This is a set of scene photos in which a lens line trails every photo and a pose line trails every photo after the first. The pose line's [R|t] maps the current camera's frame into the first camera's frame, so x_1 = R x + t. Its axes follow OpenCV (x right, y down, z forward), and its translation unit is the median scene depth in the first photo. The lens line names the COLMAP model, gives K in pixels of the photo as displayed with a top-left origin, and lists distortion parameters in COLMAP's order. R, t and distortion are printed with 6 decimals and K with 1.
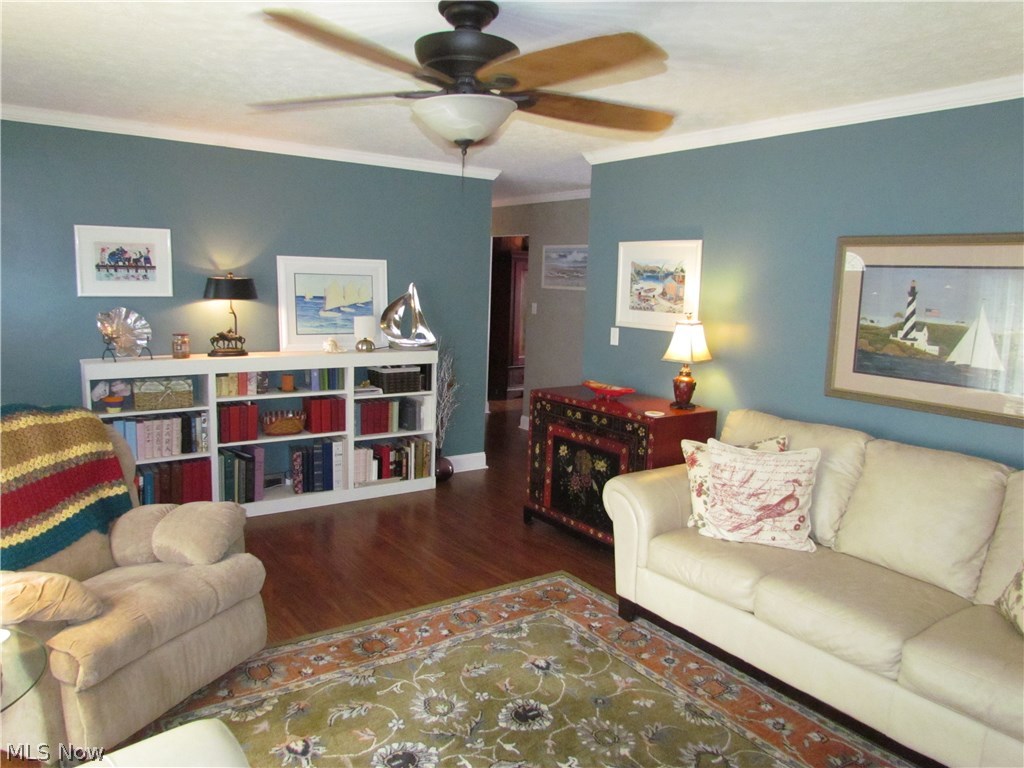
lens RADIAL K [[733.3, 0, 510.2], [0, 733.3, 383.3], [0, 0, 1]] dist [-0.021069, 0.003082]
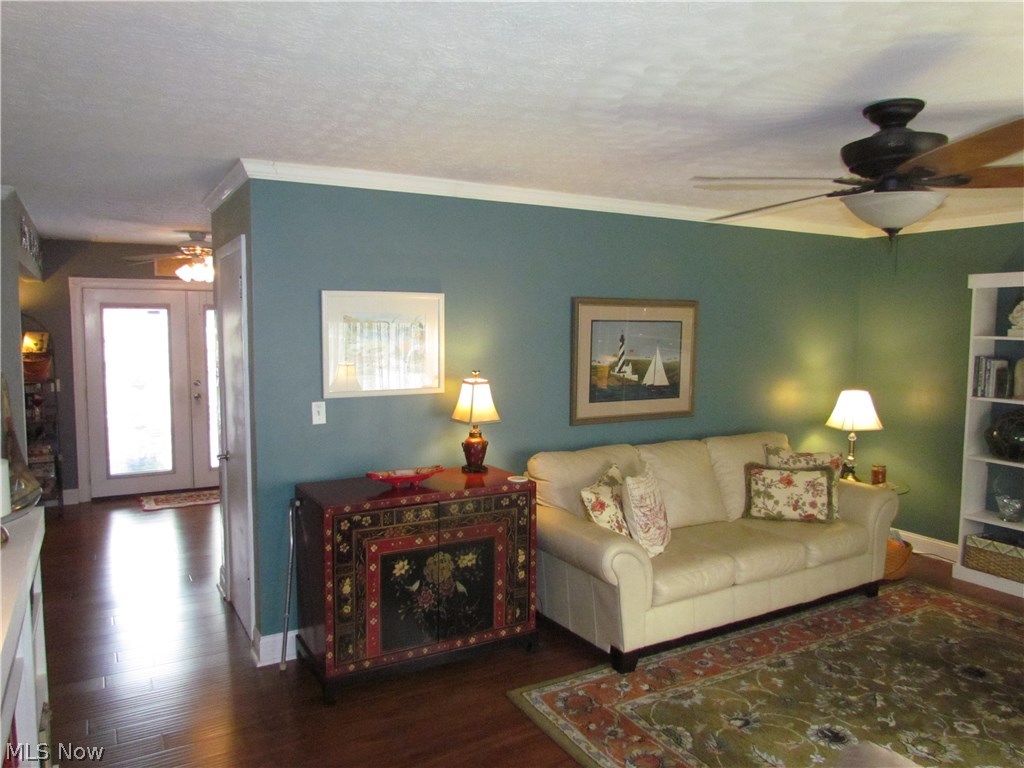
lens RADIAL K [[733.3, 0, 511.1], [0, 733.3, 385.9], [0, 0, 1]] dist [-0.021069, 0.003082]
pose [[0.095284, -0.116826, 0.988571, -0.817895], [0.140520, 0.984724, 0.102827, -0.197701], [-0.985482, 0.129116, 0.110245, 0.997656]]
